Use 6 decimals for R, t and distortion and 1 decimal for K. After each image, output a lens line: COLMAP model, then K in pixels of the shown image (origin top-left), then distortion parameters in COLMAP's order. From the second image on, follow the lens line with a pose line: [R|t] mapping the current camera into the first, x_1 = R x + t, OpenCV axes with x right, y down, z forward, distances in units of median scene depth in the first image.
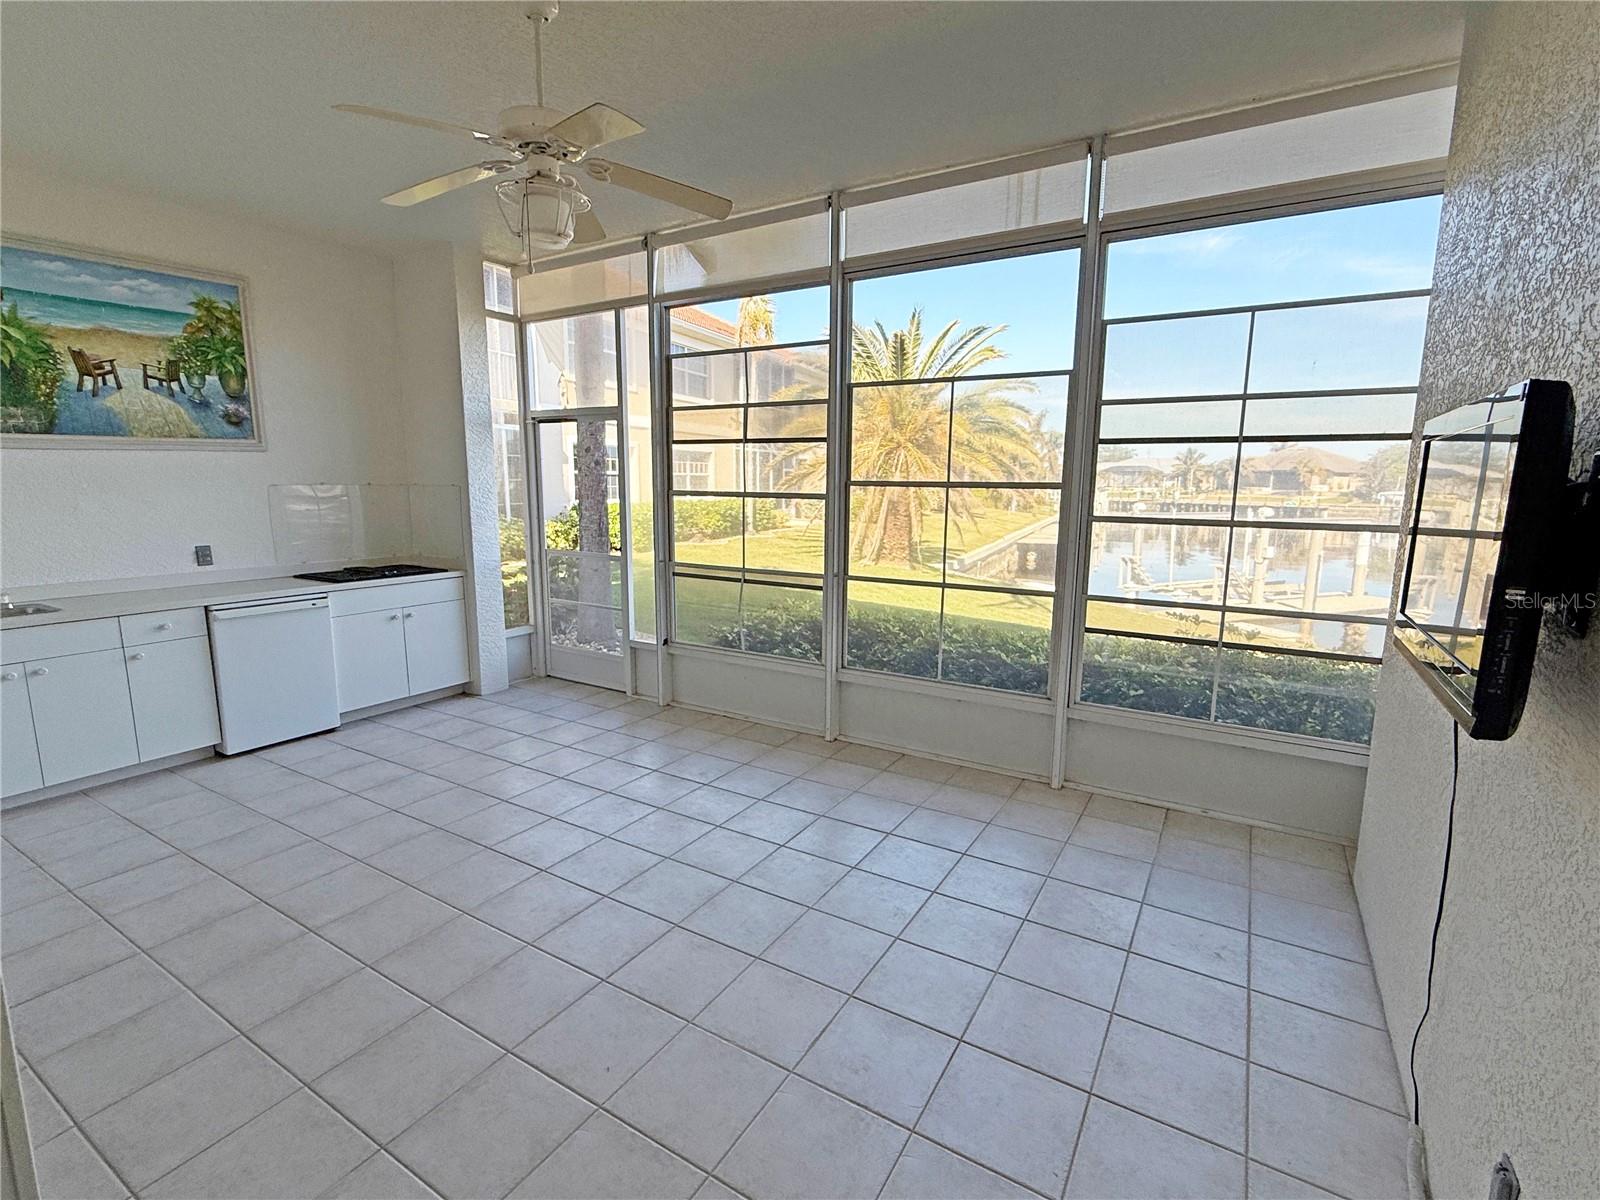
lens RADIAL K [[740.5, 0, 801.0], [0, 740.5, 599.3], [0, 0, 1]] dist [-0.000252, -0.000183]
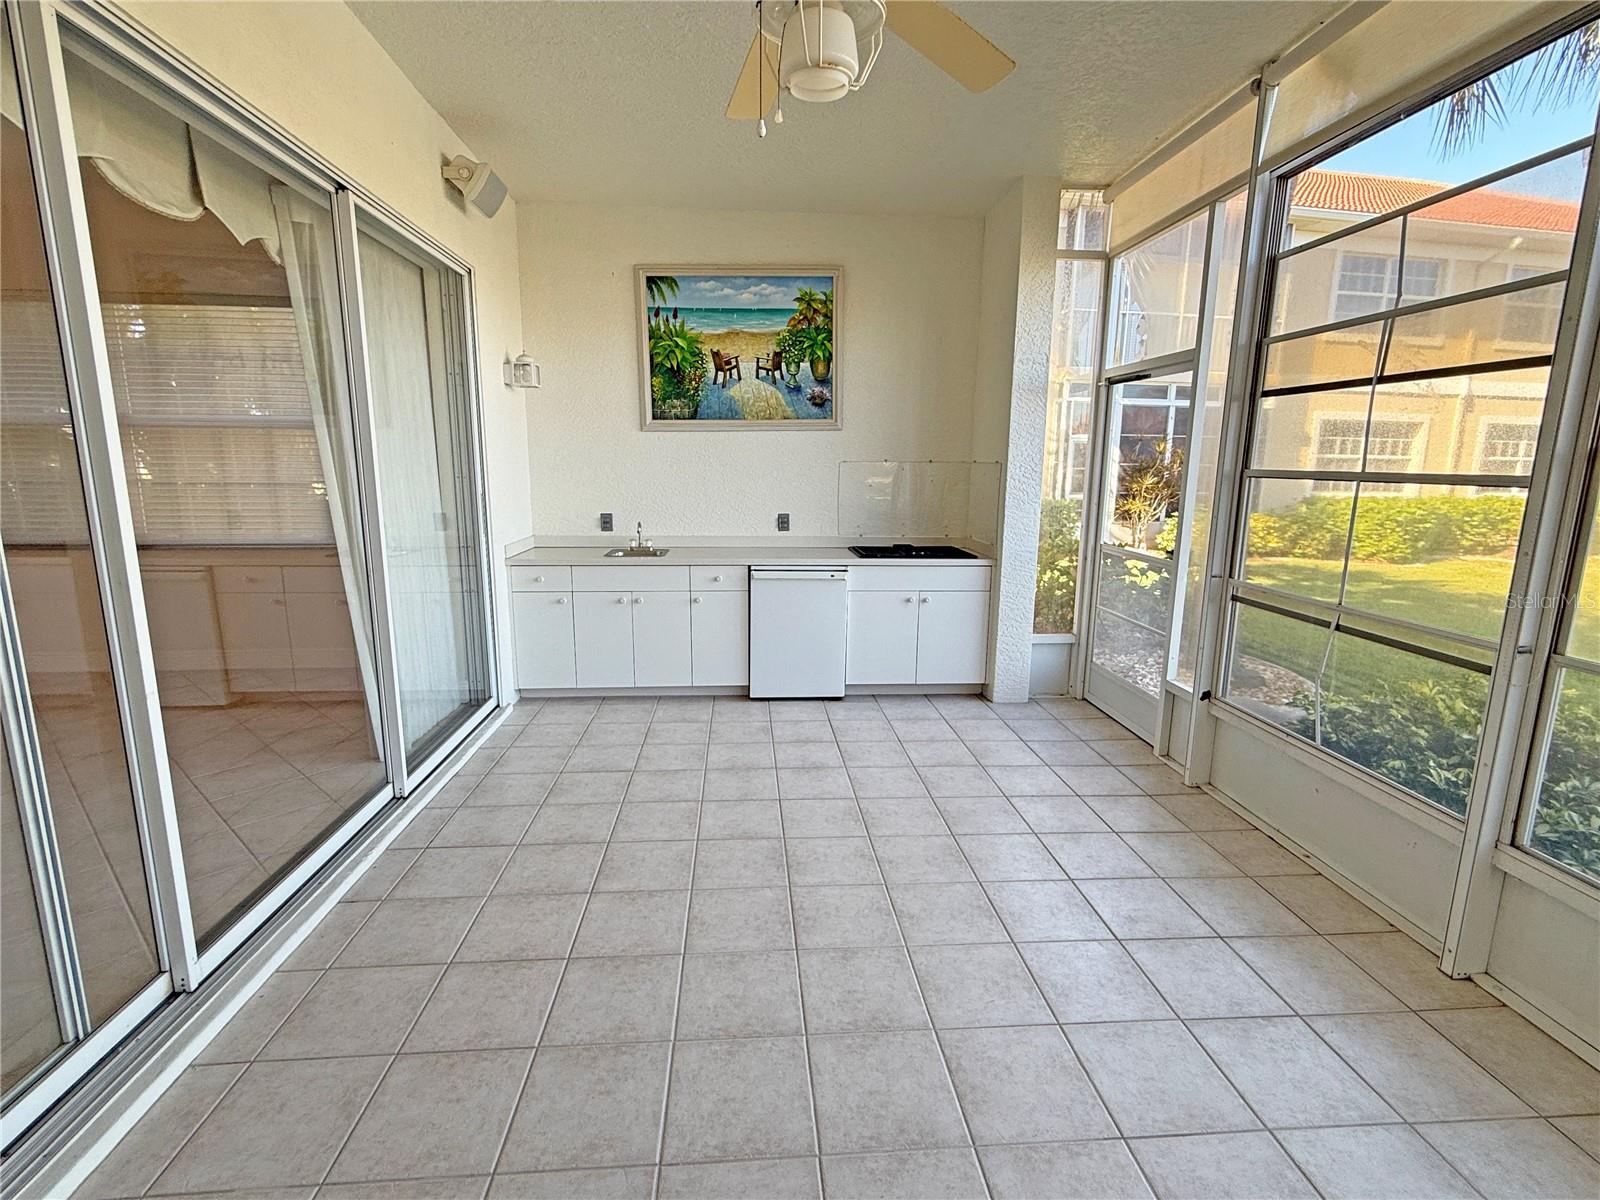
lens RADIAL K [[740.5, 0, 802.7], [0, 740.5, 599.1], [0, 0, 1]] dist [-0.000252, -0.000183]
pose [[0.585222, 0.147587, -0.797329, 0.142161], [-0.135382, 0.987279, 0.083380, -0.040154], [0.799492, 0.059148, 0.597758, 0.335523]]
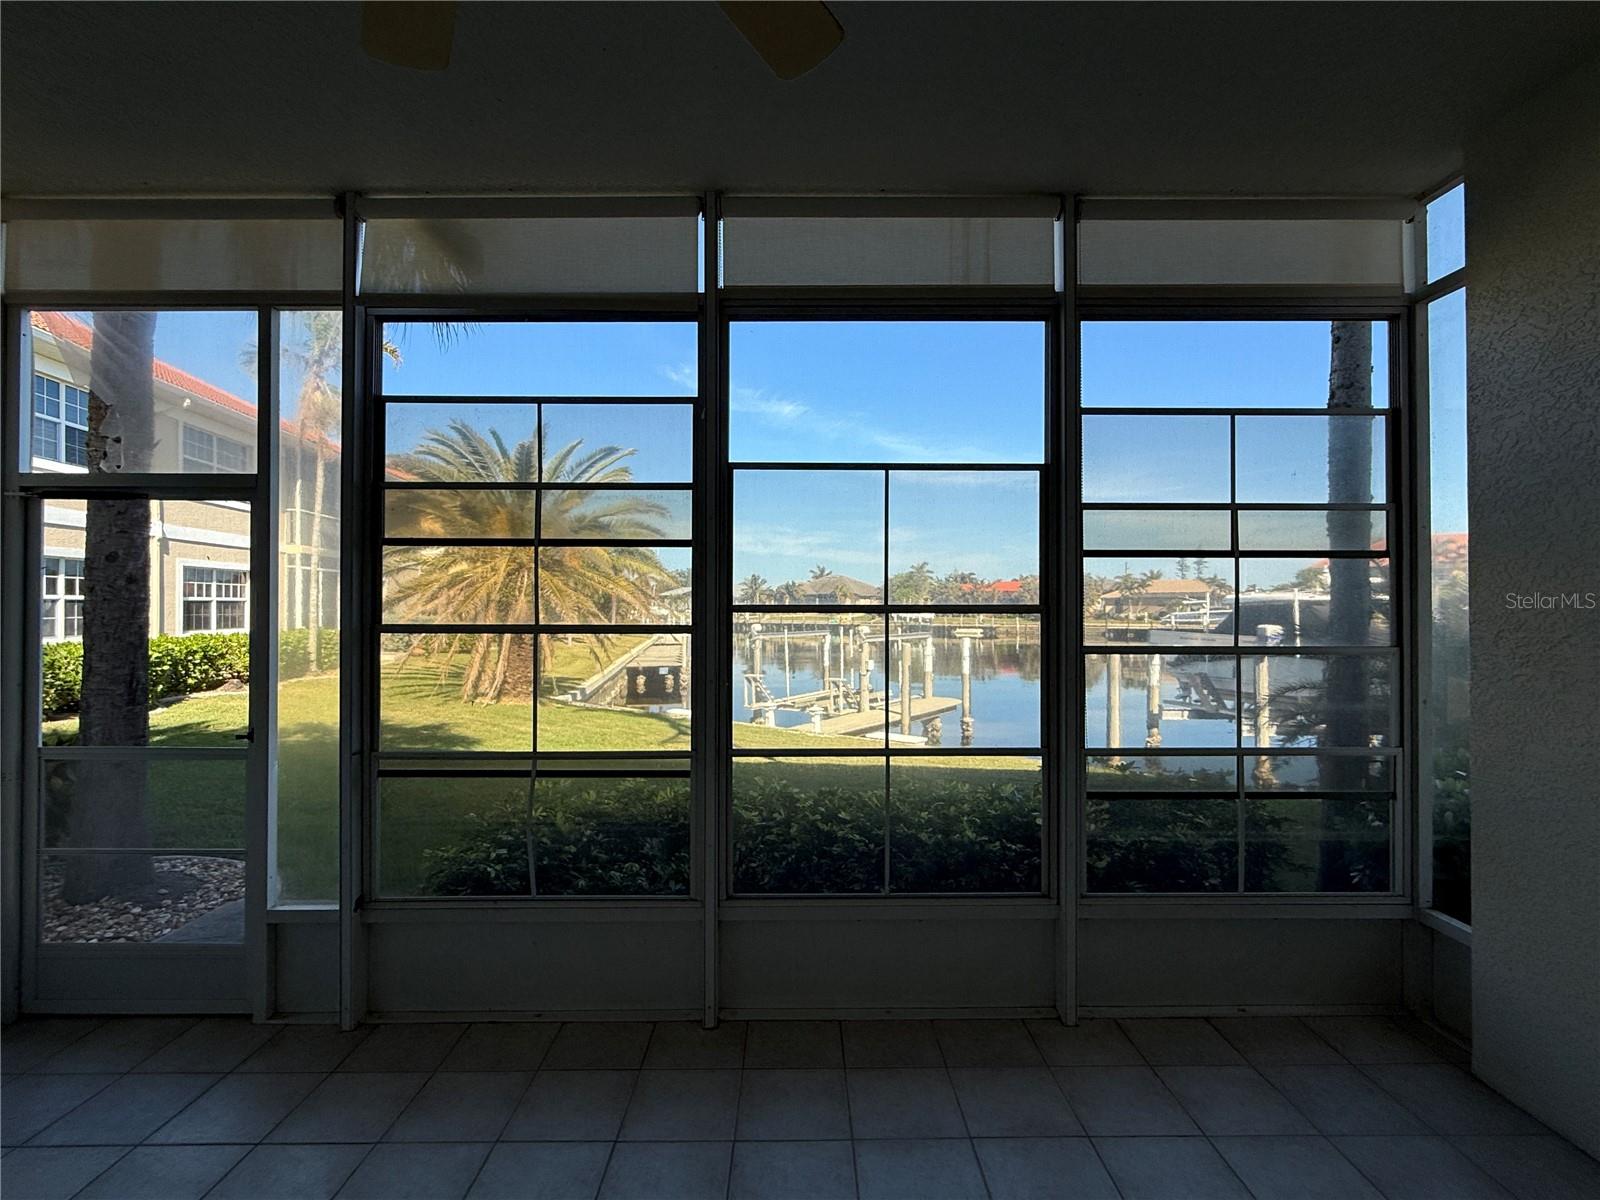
lens RADIAL K [[740.5, 0, 801.4], [0, 740.5, 598.0], [0, 0, 1]] dist [-0.000252, -0.000183]
pose [[0.851654, -0.003563, 0.524092, -0.214750], [0.090959, 0.985807, -0.141107, -0.063360], [-0.516151, 0.167846, 0.839891, 0.386732]]
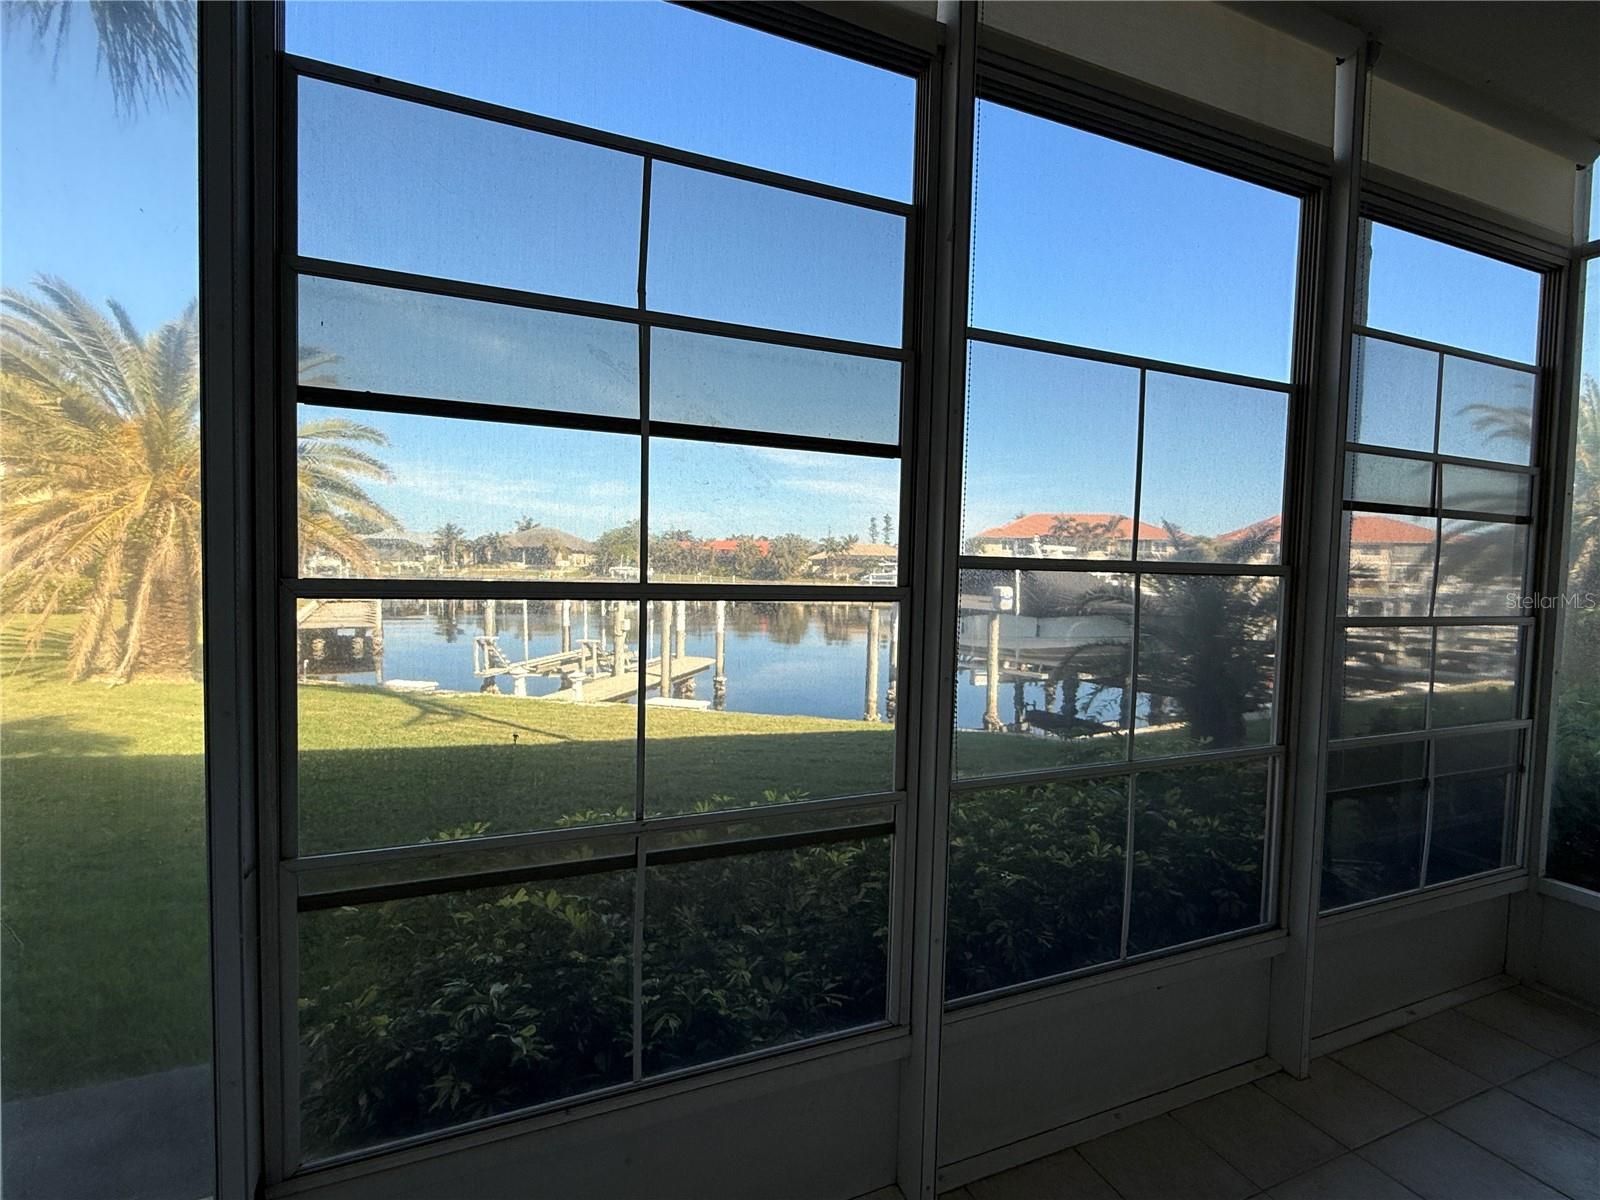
lens RADIAL K [[740.5, 0, 801.3], [0, 740.5, 598.3], [0, 0, 1]] dist [-0.000252, -0.000183]
pose [[0.589930, -0.031008, 0.806859, -0.302911], [0.111657, 0.992795, -0.043484, -0.120709], [-0.799697, 0.115744, 0.589142, 0.777106]]
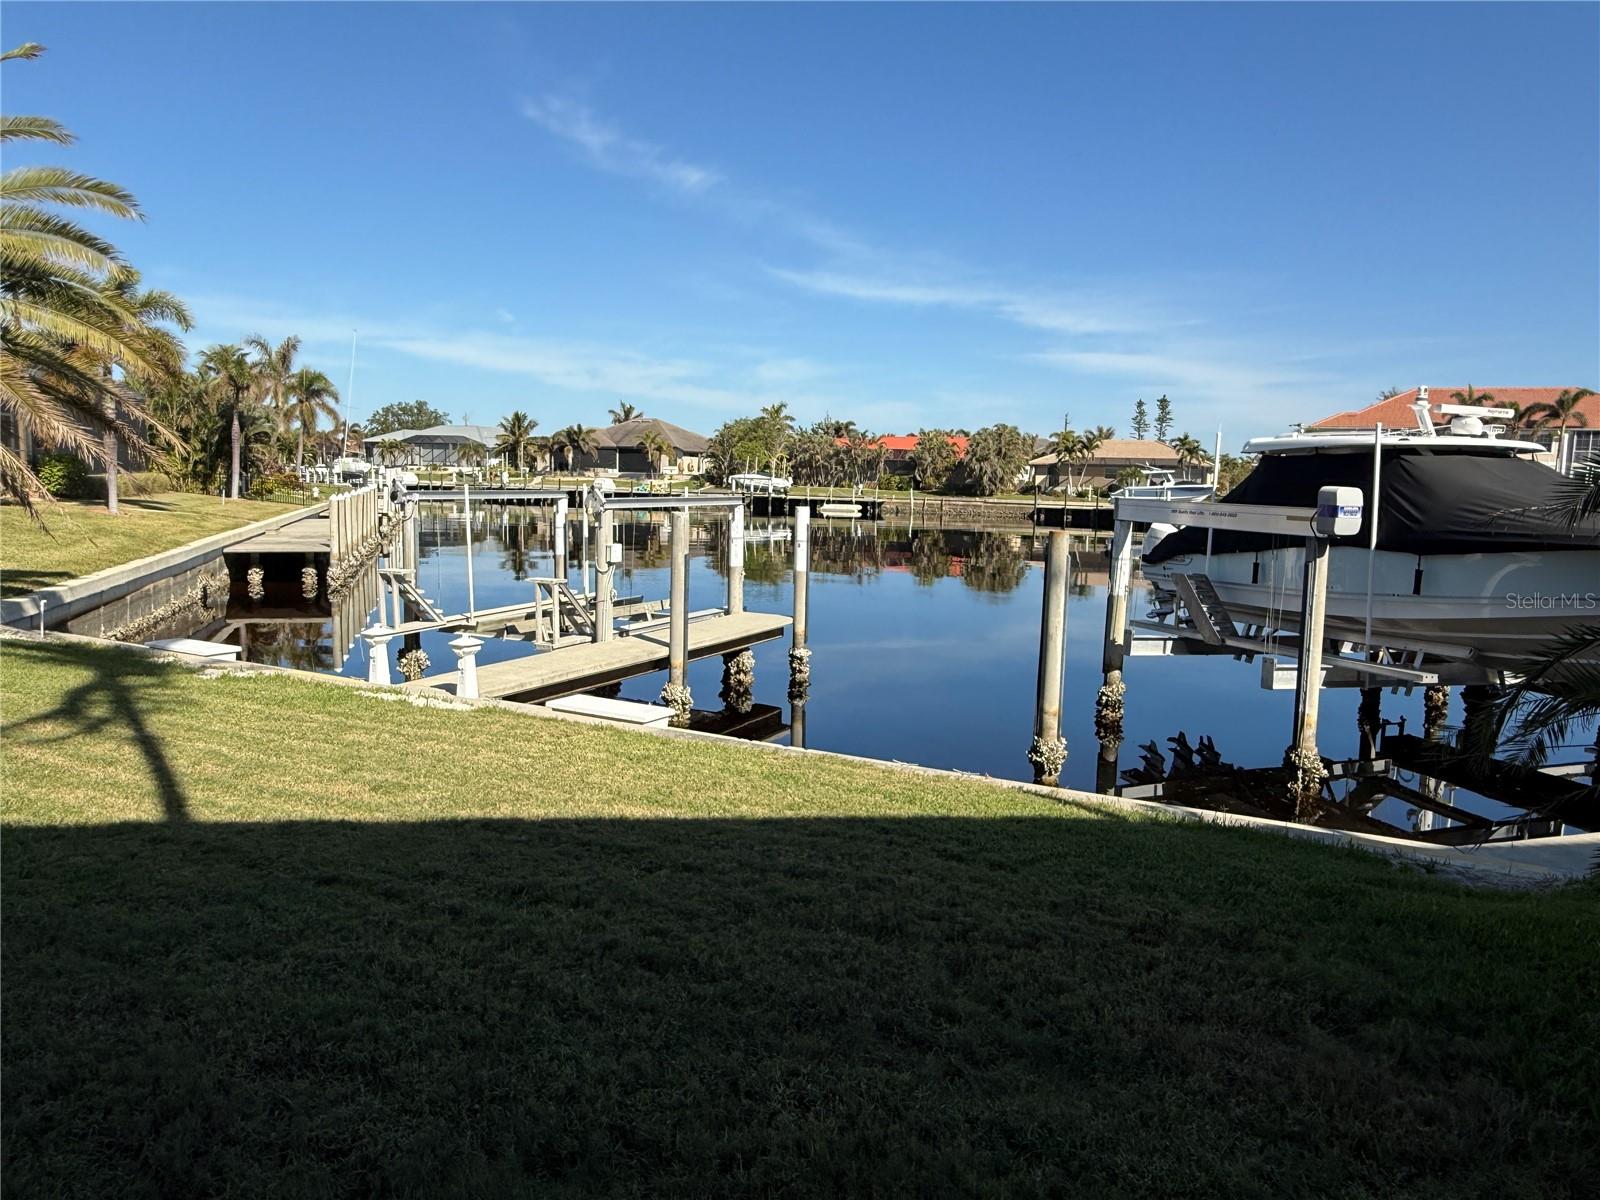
lens RADIAL K [[1069.8, 0, 799.0], [0, 1069.8, 593.1], [0, 0, 1]] dist [0.000838, -0.000688]
pose [[0.747611, -0.063338, 0.661110, 0.766241], [0.086098, 0.996285, -0.001914, -0.076327], [-0.658533, 0.058351, 0.750286, 1.154276]]
